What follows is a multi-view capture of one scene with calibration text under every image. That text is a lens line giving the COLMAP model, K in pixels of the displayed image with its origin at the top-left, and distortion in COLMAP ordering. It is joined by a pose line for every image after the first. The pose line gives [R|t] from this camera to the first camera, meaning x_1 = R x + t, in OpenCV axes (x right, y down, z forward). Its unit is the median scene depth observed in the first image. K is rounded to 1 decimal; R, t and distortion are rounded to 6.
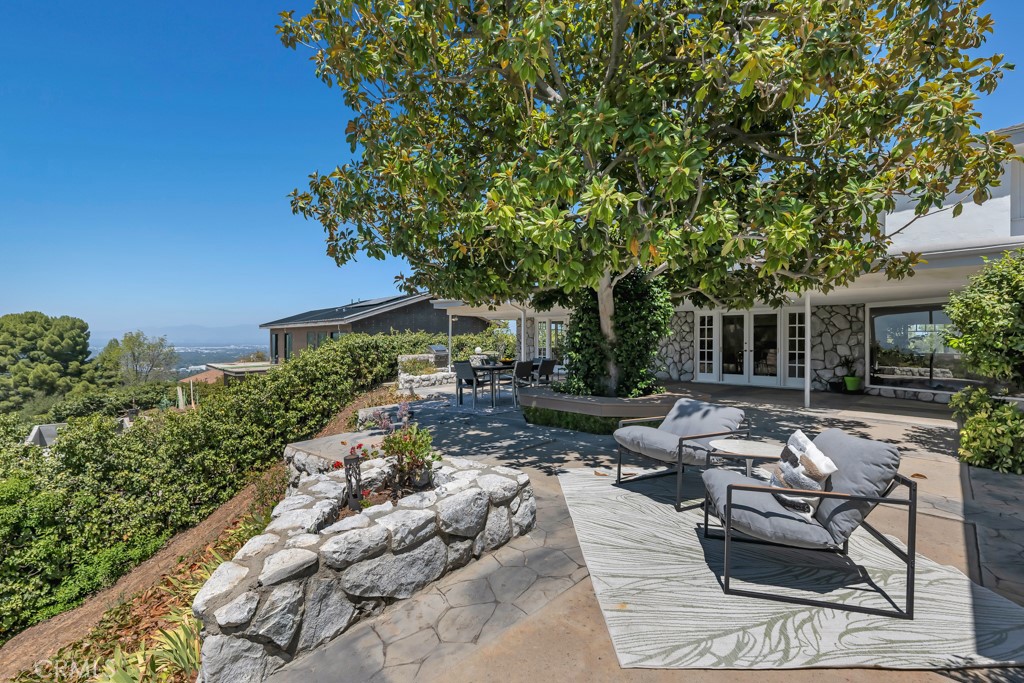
lens RADIAL K [[464.6, 0, 511.4], [0, 464.6, 340.2], [0, 0, 1]] dist [0.004060, -0.001138]
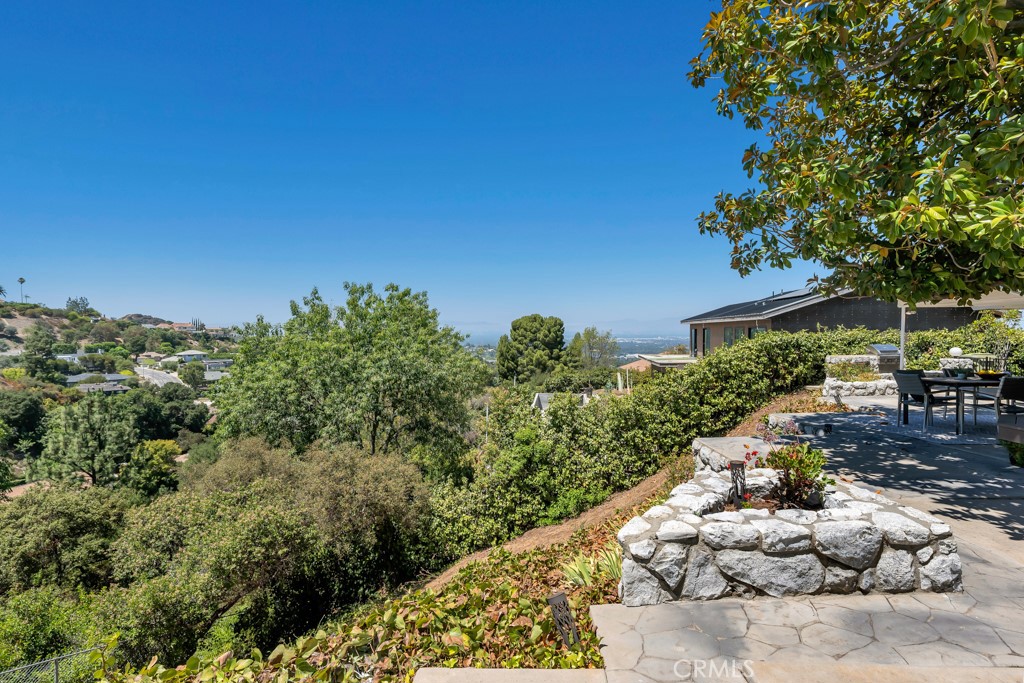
lens RADIAL K [[463.4, 0, 508.0], [0, 463.4, 337.7], [0, 0, 1]] dist [0.002764, 0.000534]
pose [[0.655430, 0.007785, -0.755216, 0.071597], [0.001033, 0.999937, 0.011204, -0.033879], [0.755255, -0.008124, 0.655381, -0.085930]]
